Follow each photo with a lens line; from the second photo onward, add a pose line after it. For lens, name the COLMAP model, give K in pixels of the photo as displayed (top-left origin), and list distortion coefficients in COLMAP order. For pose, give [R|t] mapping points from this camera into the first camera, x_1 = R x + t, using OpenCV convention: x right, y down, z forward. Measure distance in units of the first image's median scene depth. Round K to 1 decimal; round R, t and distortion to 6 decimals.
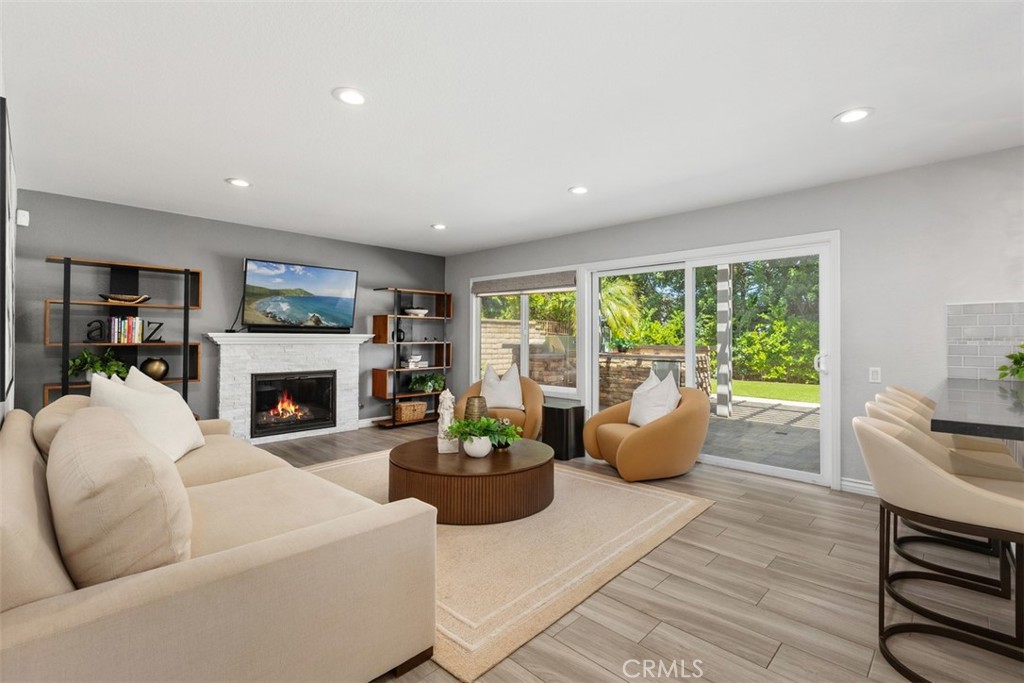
lens RADIAL K [[456.6, 0, 512.0], [0, 456.6, 341.5], [0, 0, 1]] dist [-0.000361, -0.000016]
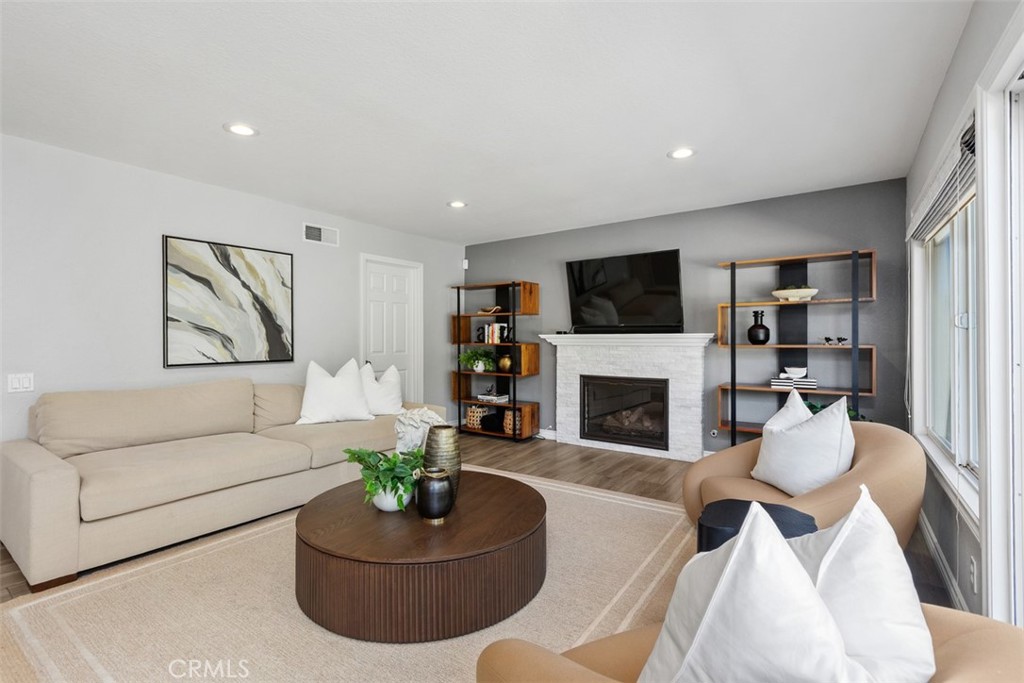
lens RADIAL K [[470.1, 0, 512.0], [0, 470.1, 341.5], [0, 0, 1]] dist [0.002487, 0.000800]
pose [[0.134409, 0.008847, -0.990887, 0.435342], [0.001518, 0.999957, 0.009134, -0.011937], [0.990925, -0.002732, 0.134389, 0.712851]]
